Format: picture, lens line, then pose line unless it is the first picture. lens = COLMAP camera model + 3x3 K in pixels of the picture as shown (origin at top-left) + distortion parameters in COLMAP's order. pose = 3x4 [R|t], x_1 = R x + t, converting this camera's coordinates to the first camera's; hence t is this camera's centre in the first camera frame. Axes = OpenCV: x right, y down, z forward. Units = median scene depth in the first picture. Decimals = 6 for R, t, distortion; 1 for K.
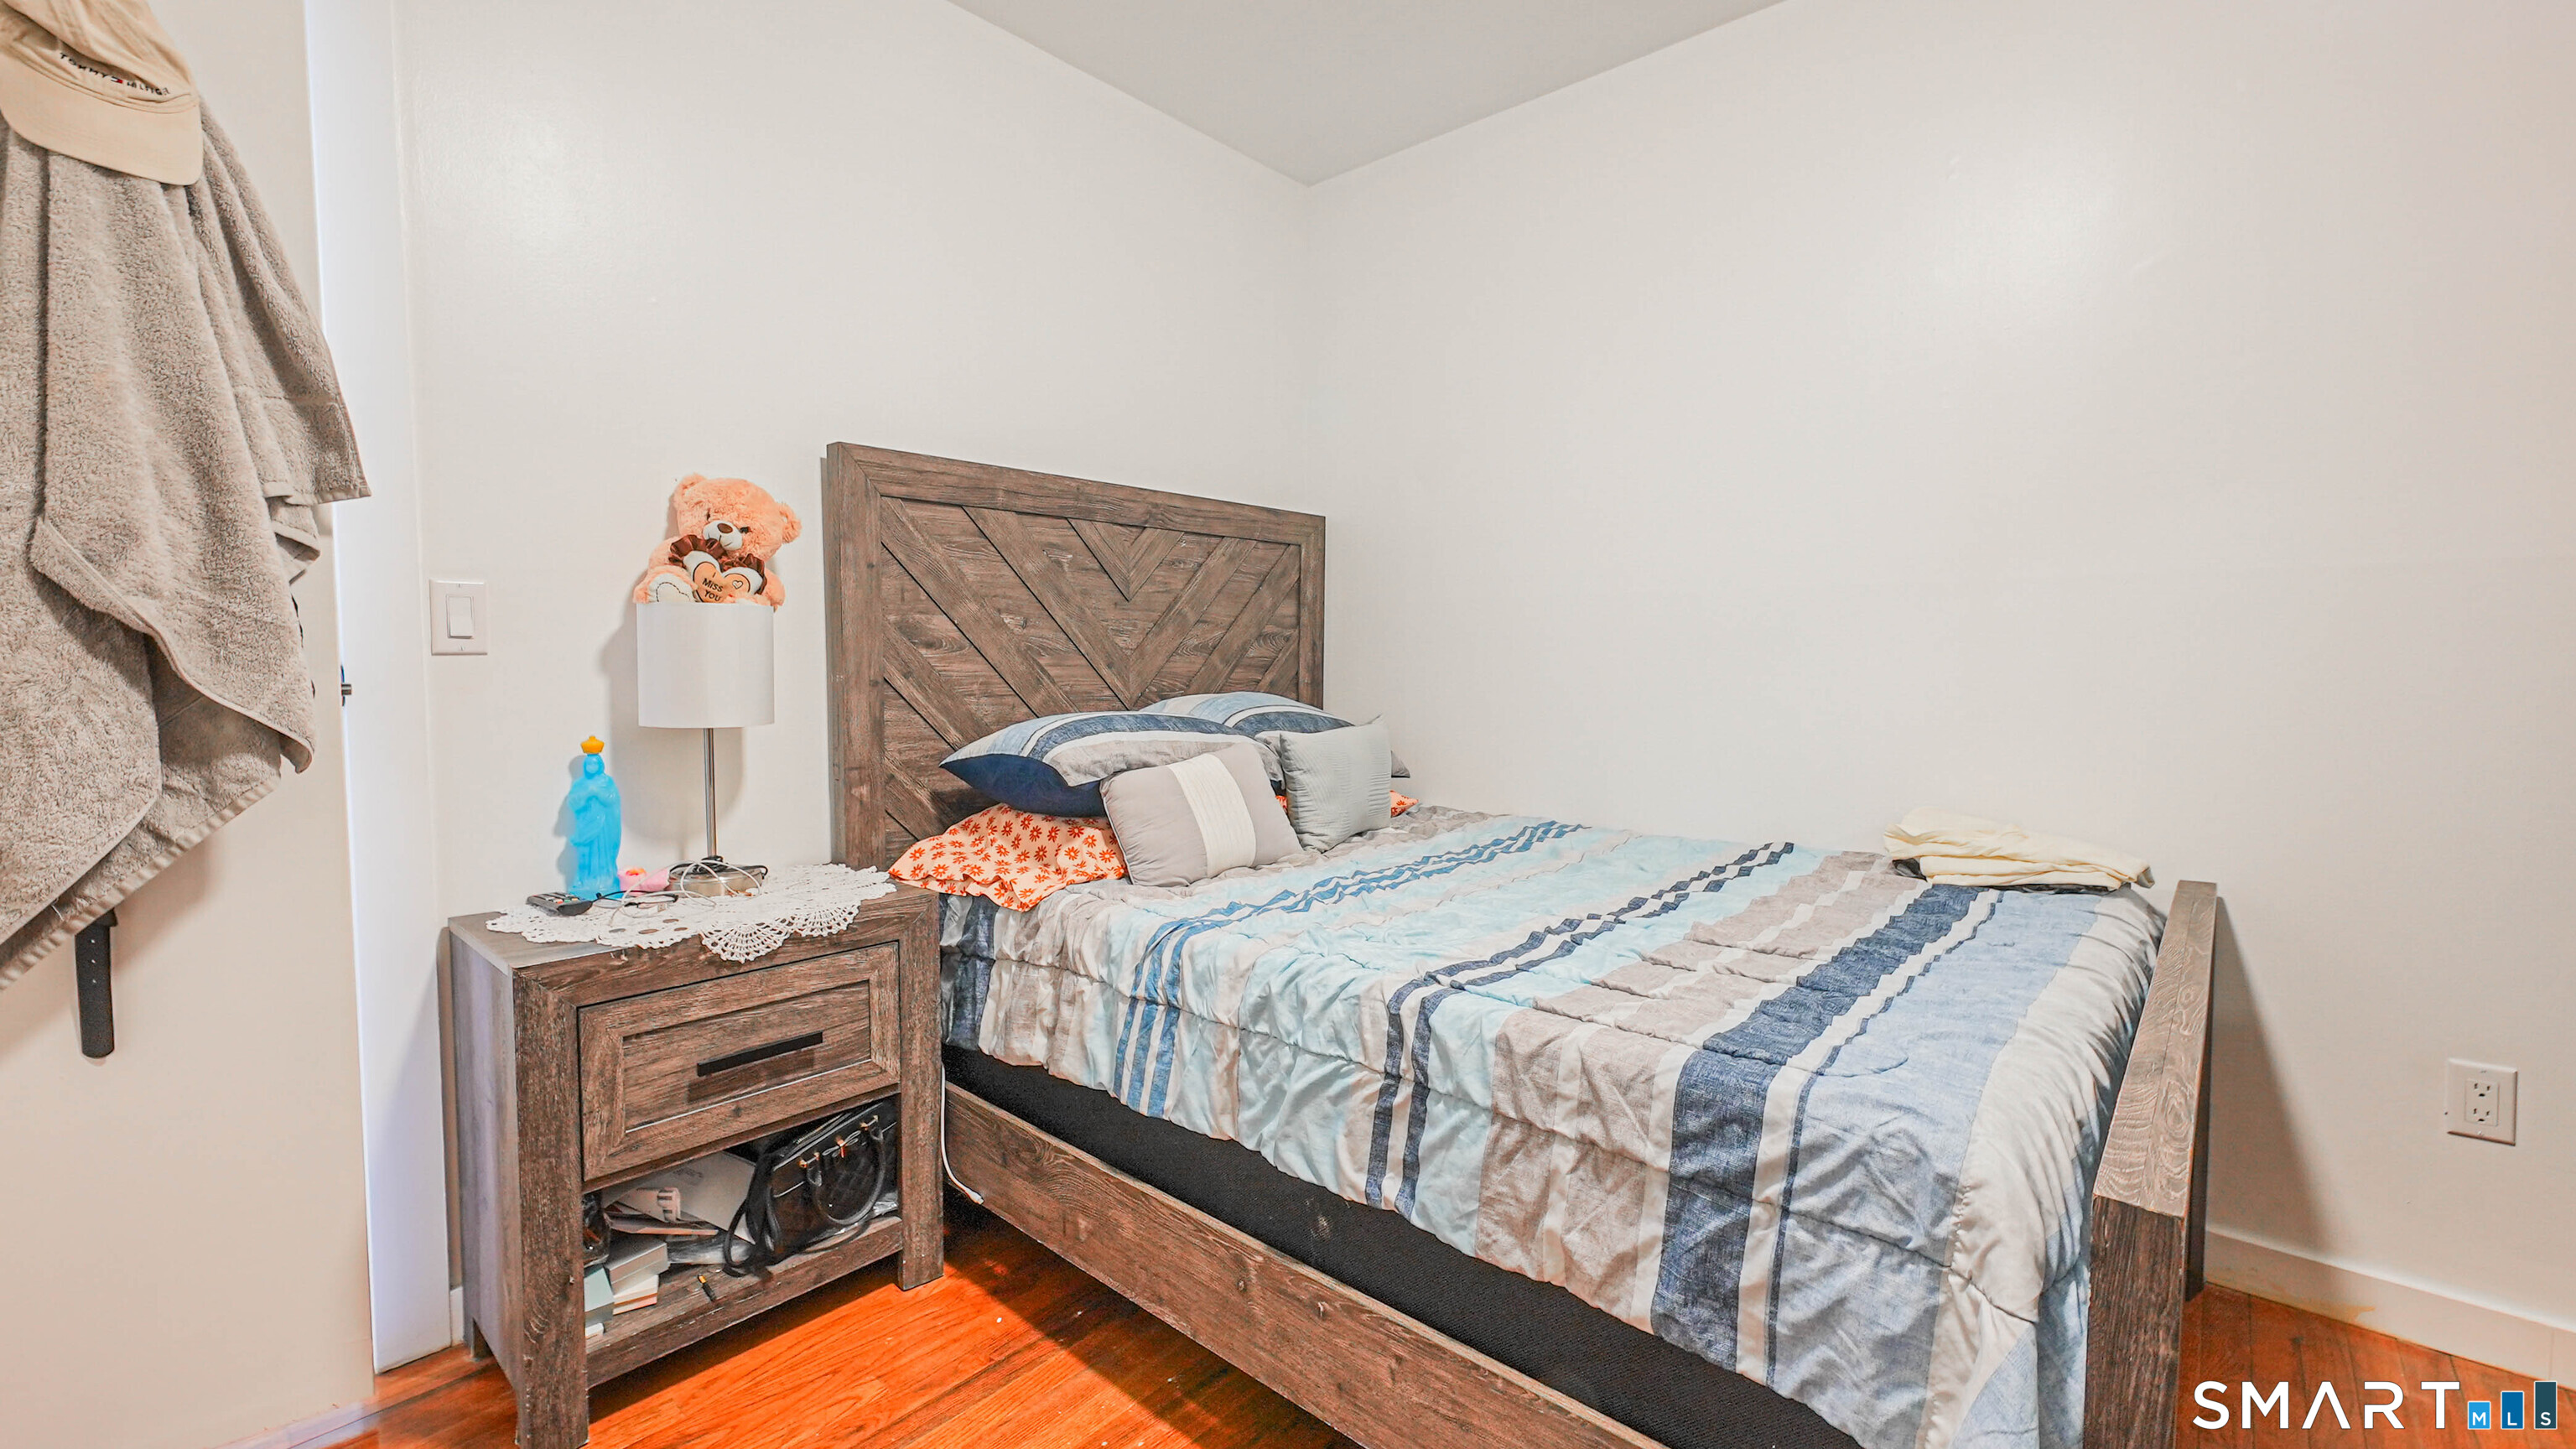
lens RADIAL K [[1059.7, 0, 1281.9], [0, 1059.7, 710.4], [0, 0, 1]] dist [0.004077, -0.000409]
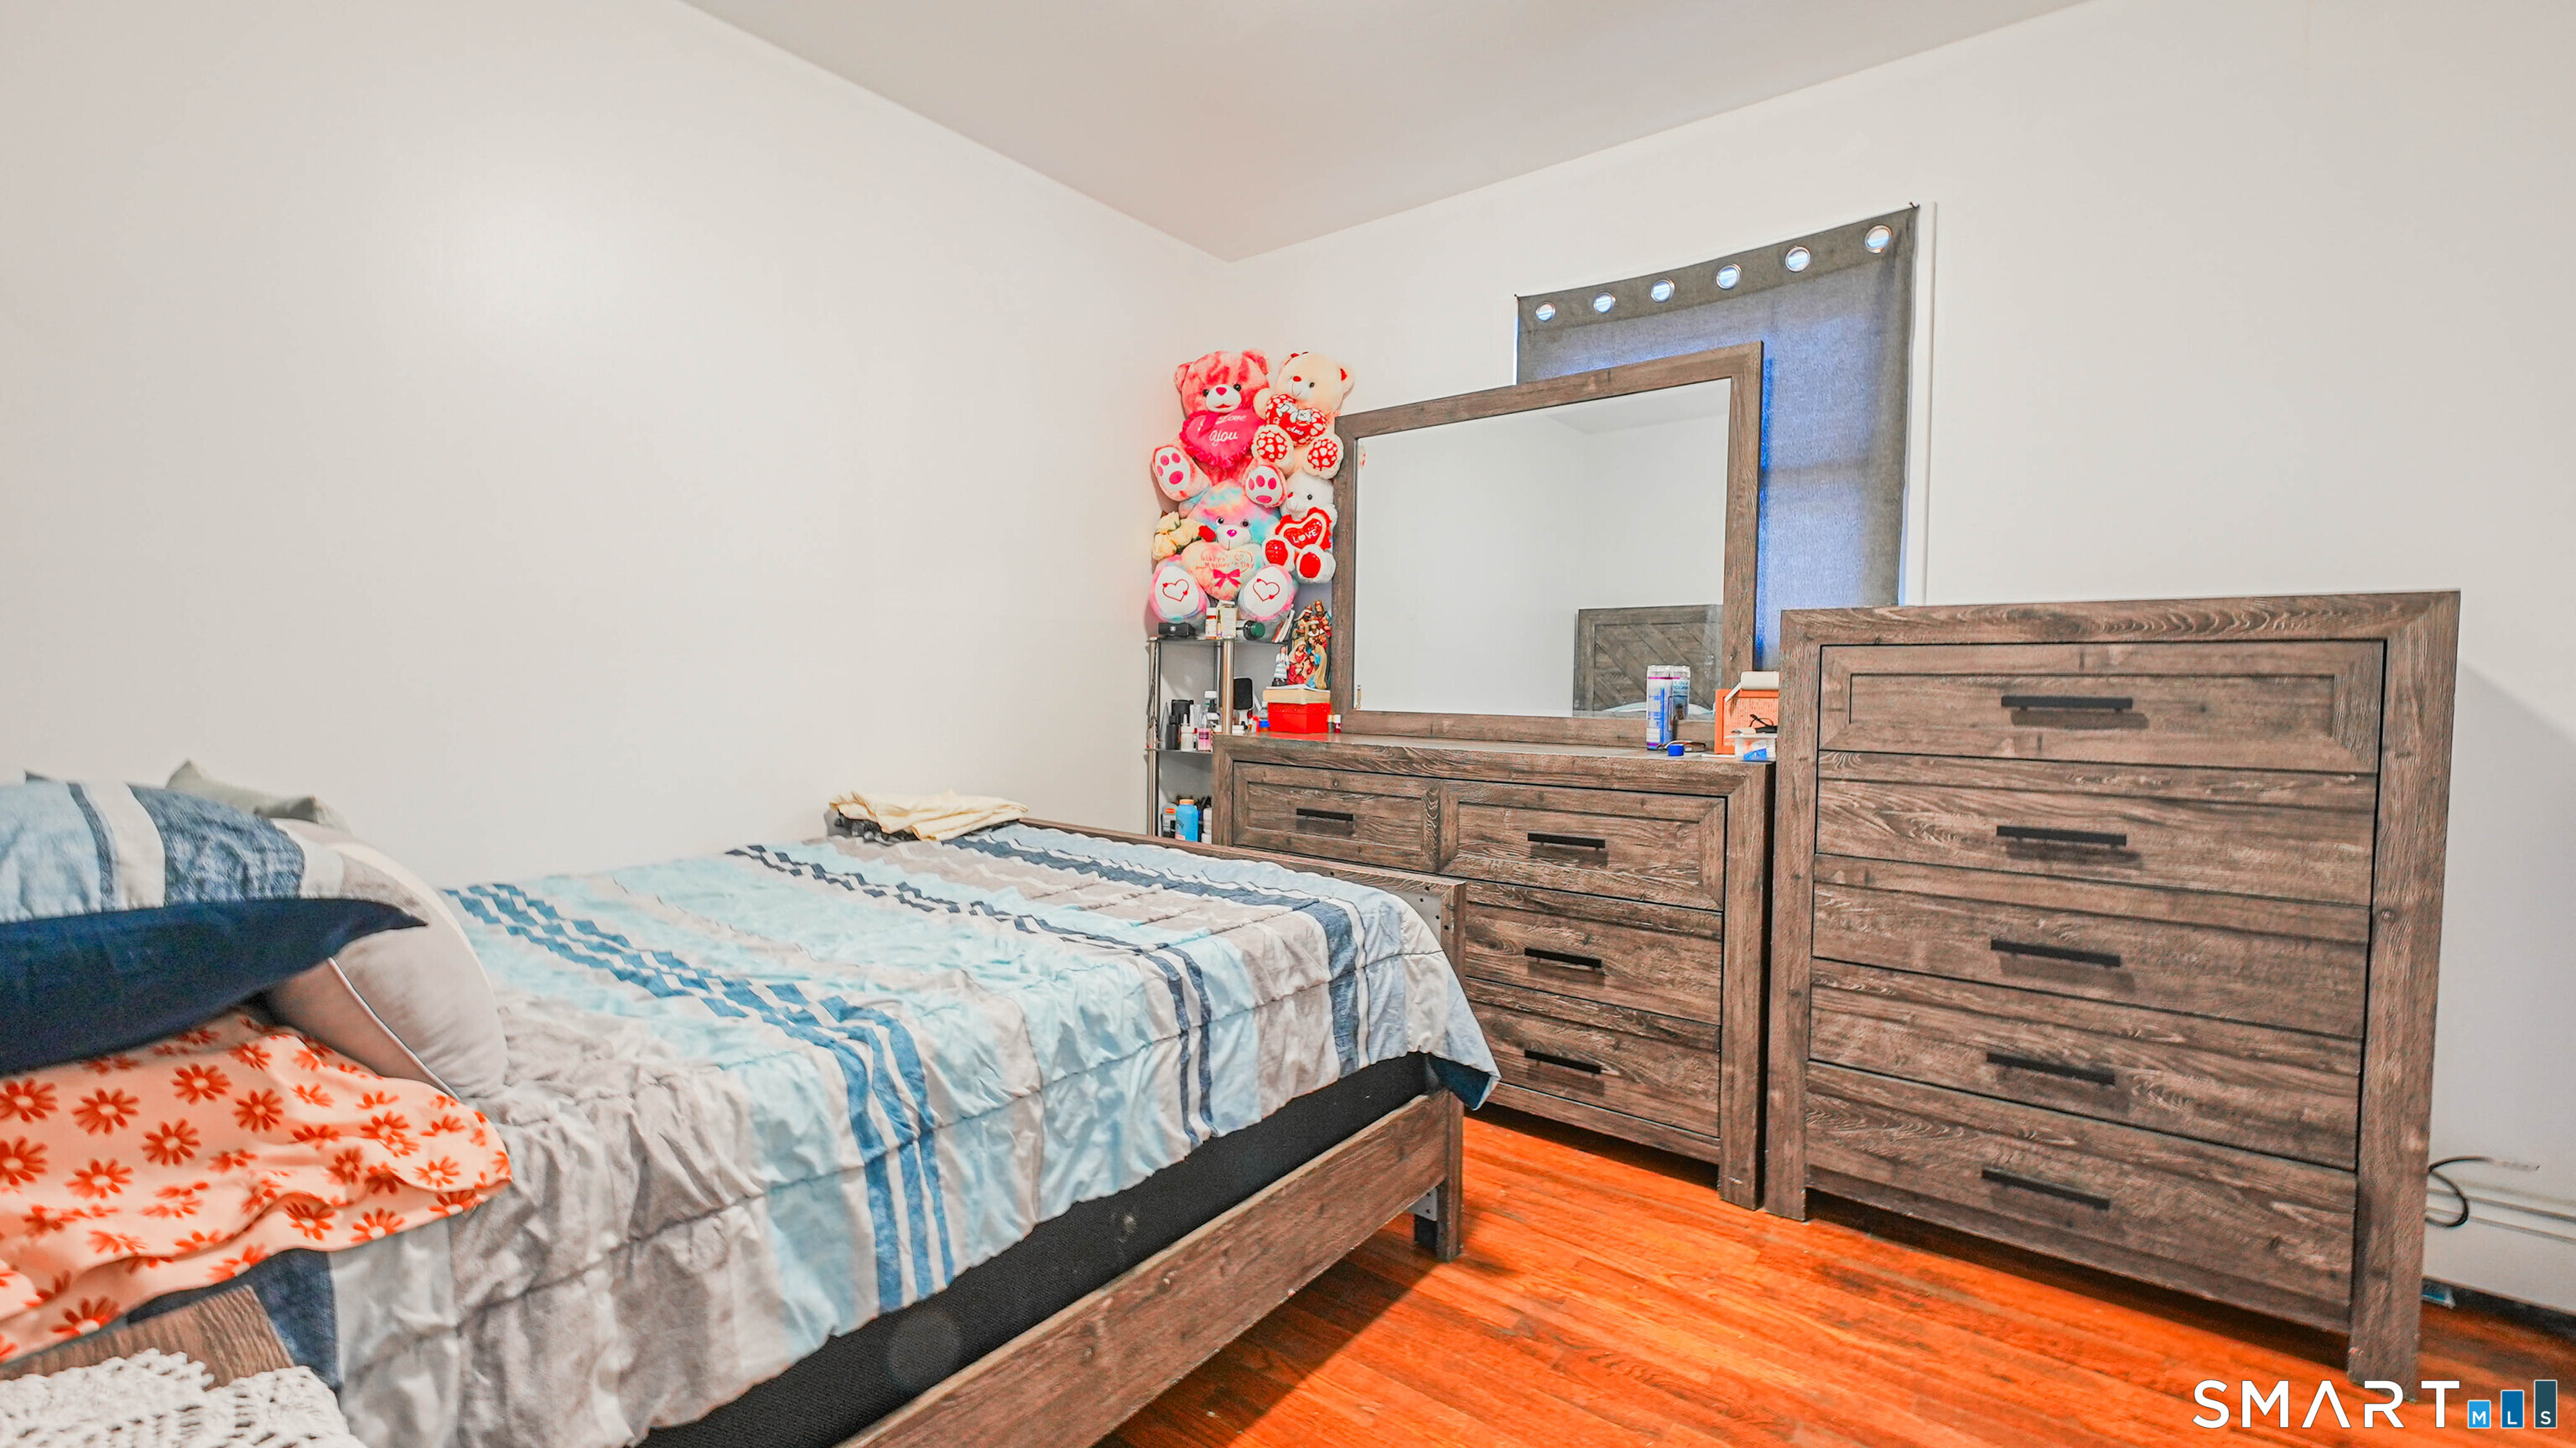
lens RADIAL K [[1059.7, 0, 1281.9], [0, 1059.7, 709.9], [0, 0, 1]] dist [0.004077, -0.000409]
pose [[-0.067183, -0.039959, 0.996940, -1.105740], [0.038690, 0.998342, 0.042622, -0.048678], [-0.996990, 0.041435, -0.065526, 1.033000]]
